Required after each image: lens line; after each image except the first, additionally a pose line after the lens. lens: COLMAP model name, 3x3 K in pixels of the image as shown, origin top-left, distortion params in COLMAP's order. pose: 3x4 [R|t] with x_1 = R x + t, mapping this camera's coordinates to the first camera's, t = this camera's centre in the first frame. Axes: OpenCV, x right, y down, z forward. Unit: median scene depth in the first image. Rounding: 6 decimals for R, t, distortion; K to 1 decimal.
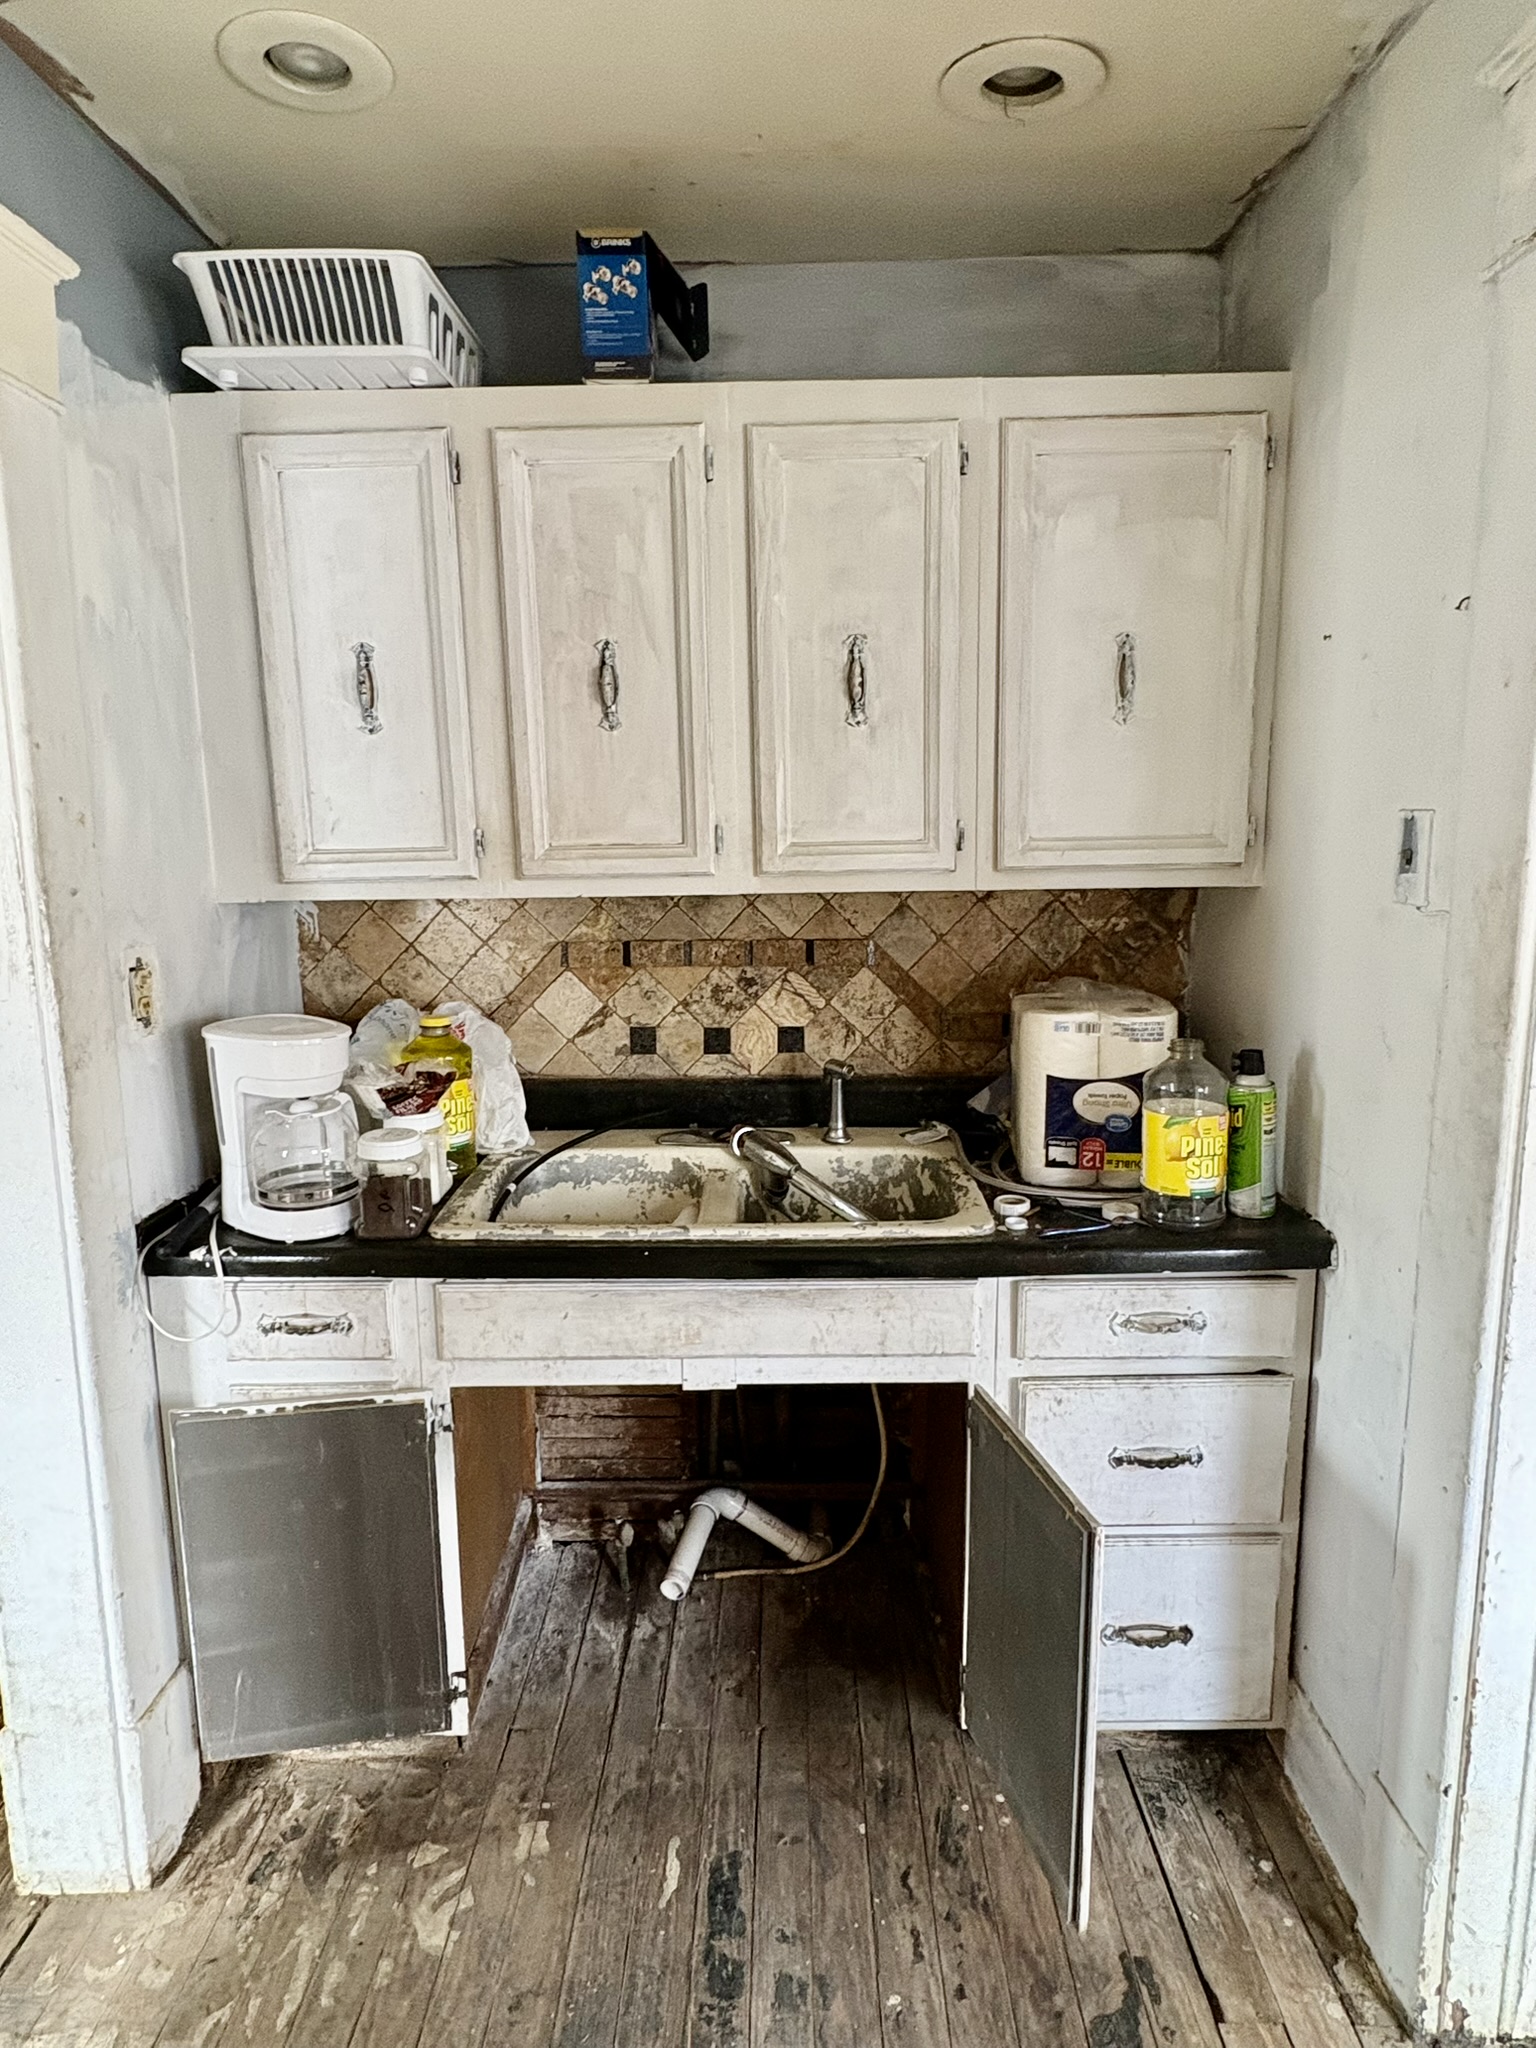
lens RADIAL K [[1190.8, 0, 770.5], [0, 1190.8, 1024.1], [0, 0, 1]] dist [-0.001478, -0.000635]
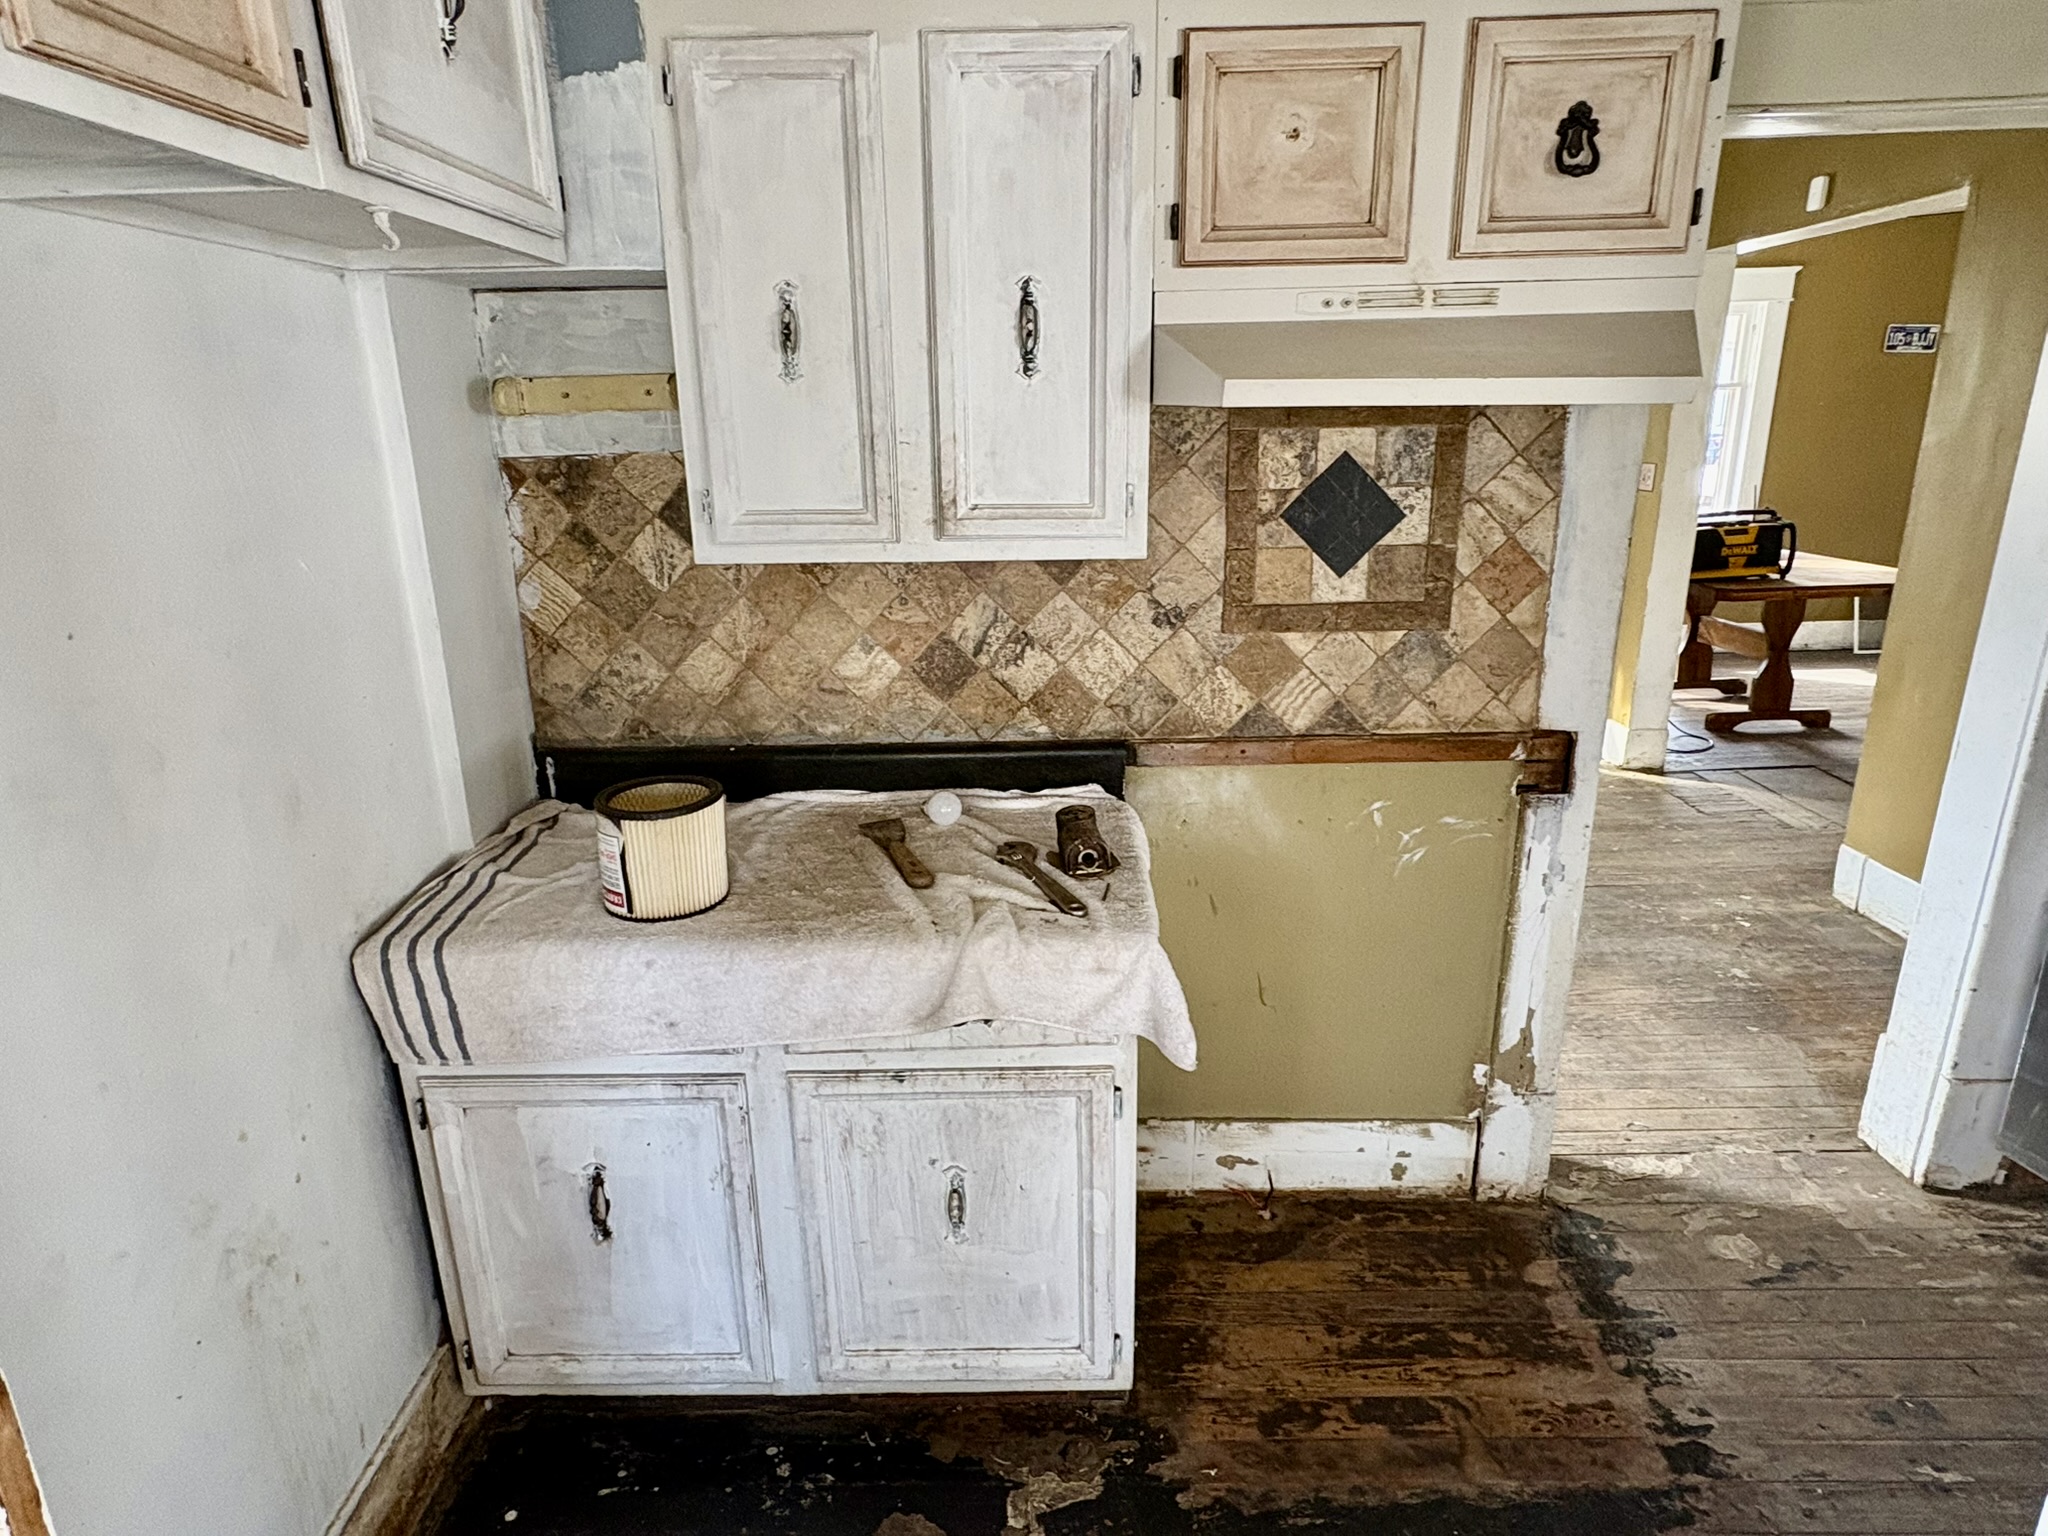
lens RADIAL K [[1190.8, 0, 1018.9], [0, 1190.8, 769.2], [0, 0, 1]] dist [-0.001478, -0.000635]
pose [[0.005469, 0.307025, -0.951686, 0.706376], [-0.152447, 0.940832, 0.302647, -0.028368], [0.988297, 0.143426, 0.051951, -0.244658]]
